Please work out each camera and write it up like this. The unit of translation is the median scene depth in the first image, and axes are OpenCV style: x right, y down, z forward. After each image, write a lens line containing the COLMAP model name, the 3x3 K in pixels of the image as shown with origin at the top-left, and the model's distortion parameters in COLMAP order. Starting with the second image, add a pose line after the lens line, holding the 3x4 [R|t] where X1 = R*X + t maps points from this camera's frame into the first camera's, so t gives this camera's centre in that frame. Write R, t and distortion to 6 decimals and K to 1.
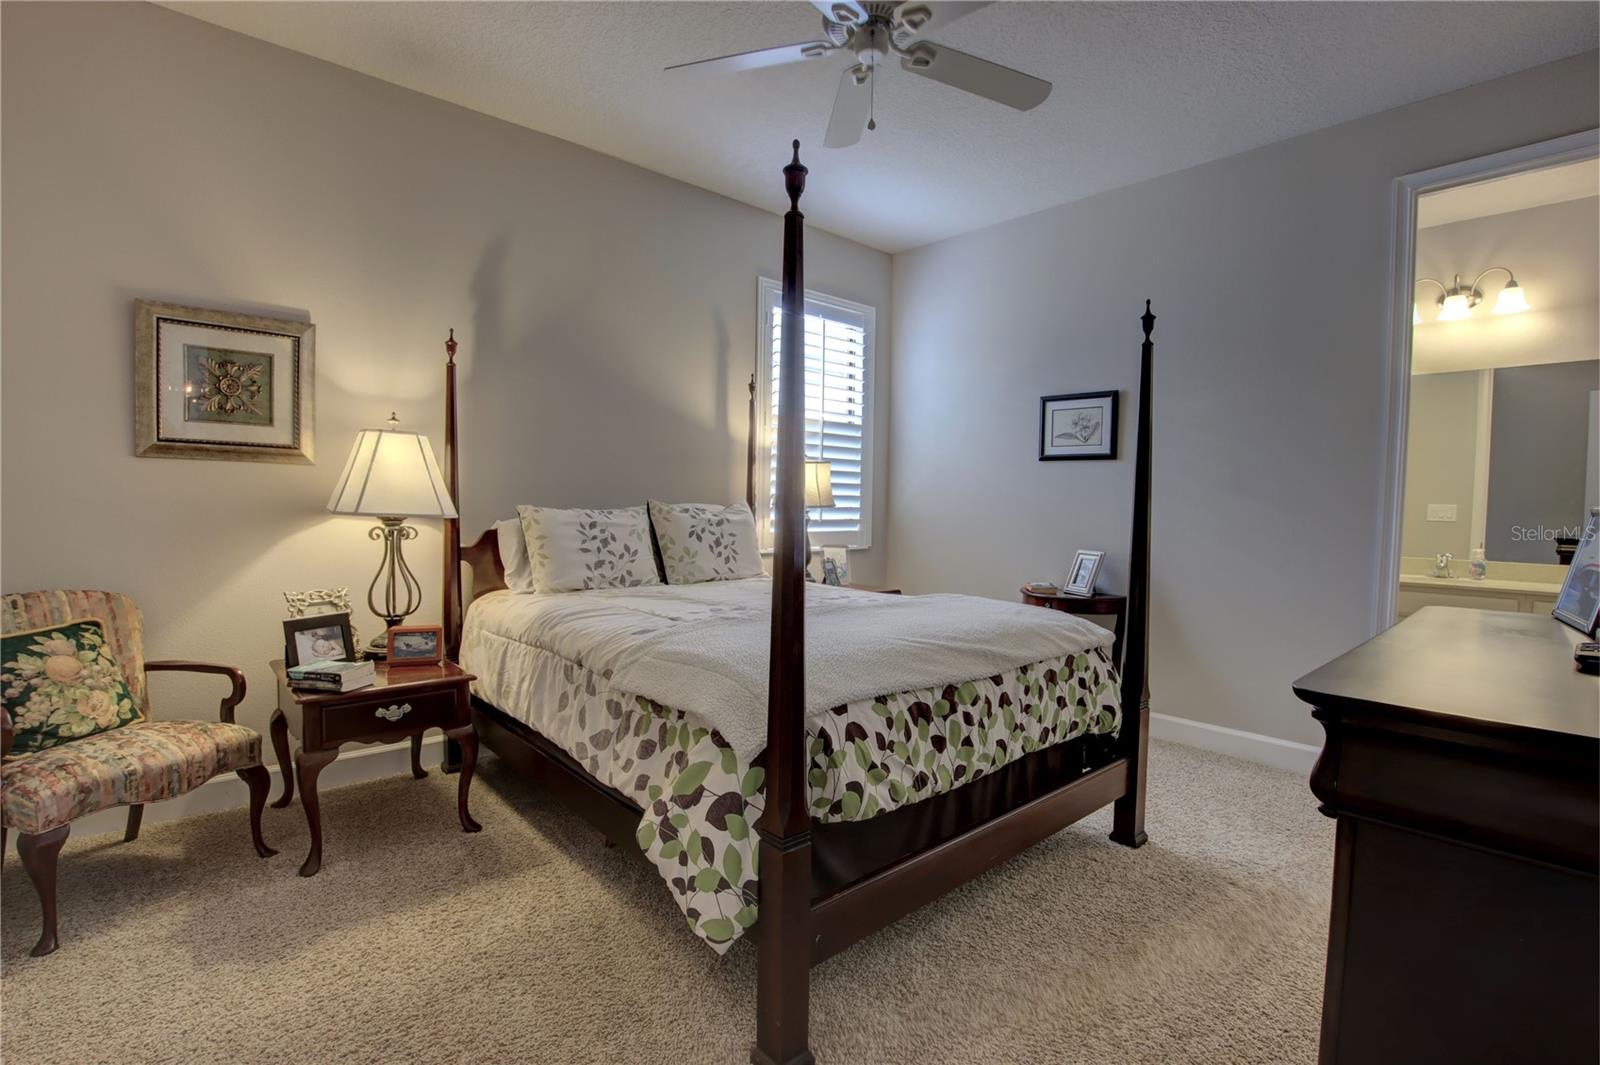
lens RADIAL K [[744.8, 0, 800.5], [0, 744.8, 541.1], [0, 0, 1]] dist [-0.031978, 0.002068]
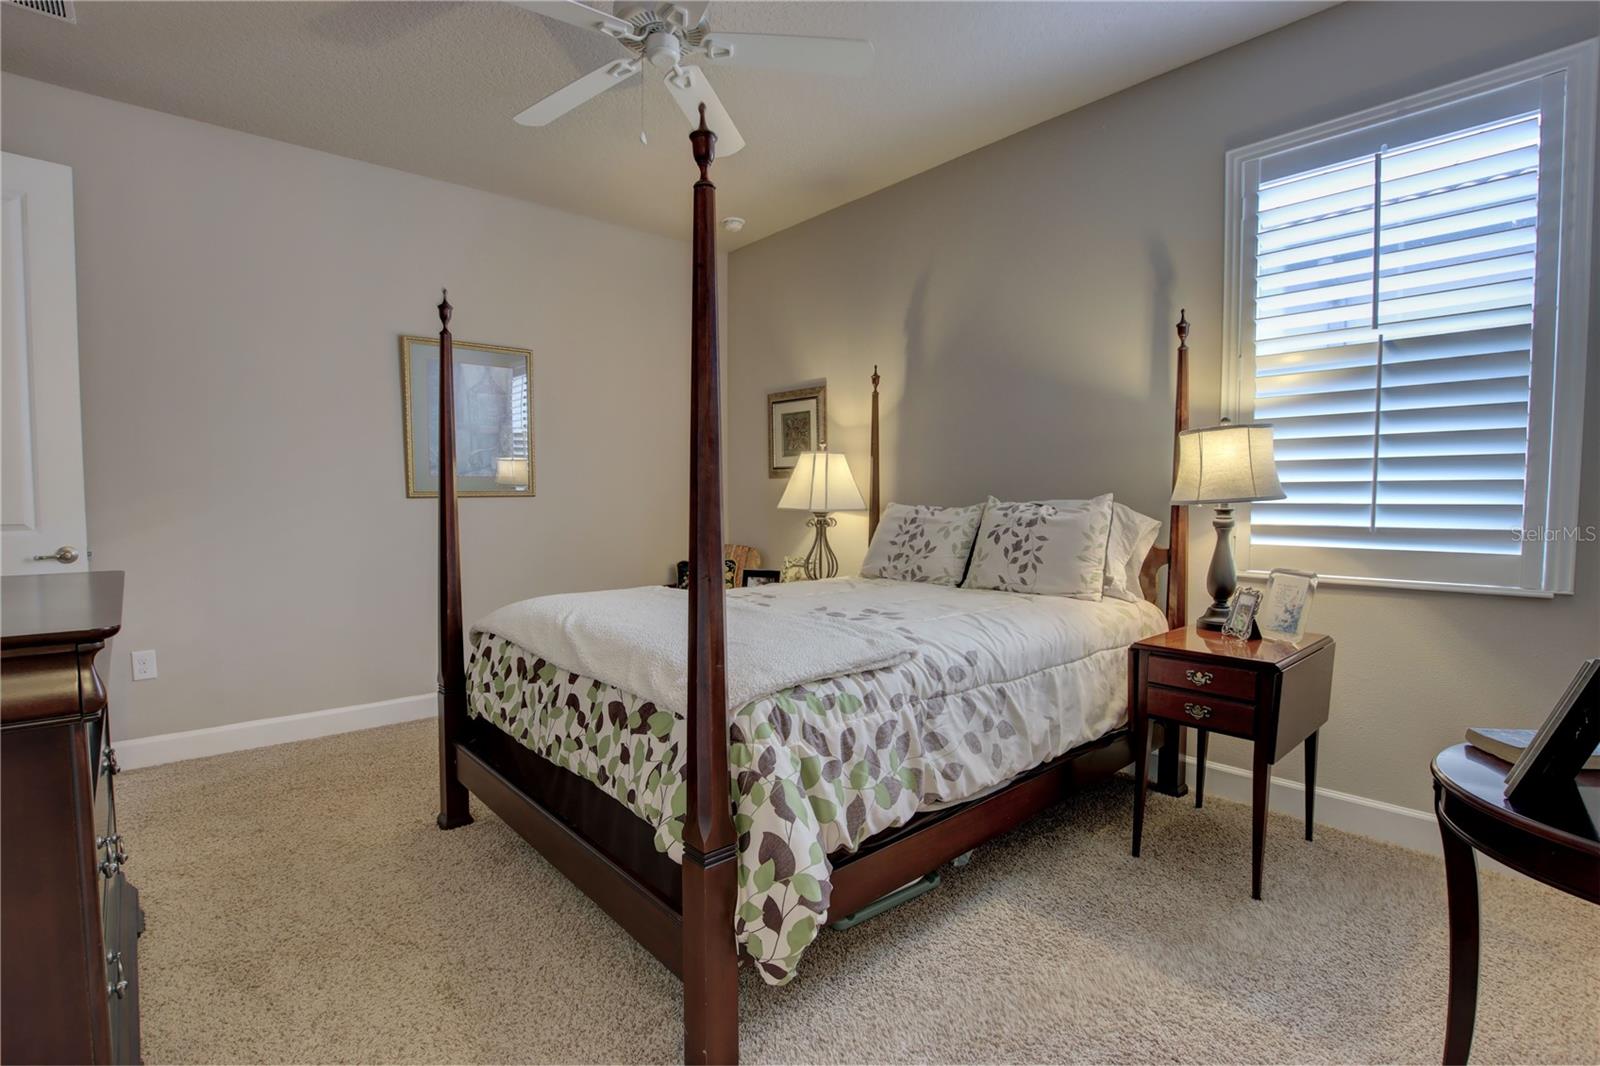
lens RADIAL K [[744.8, 0, 800.5], [0, 744.8, 541.6], [0, 0, 1]] dist [-0.031978, 0.002068]
pose [[0.005746, 0.041932, -0.999104, 0.801111], [-0.050985, 0.997833, 0.041586, -0.028345], [0.998683, 0.050700, 0.007872, 0.842377]]
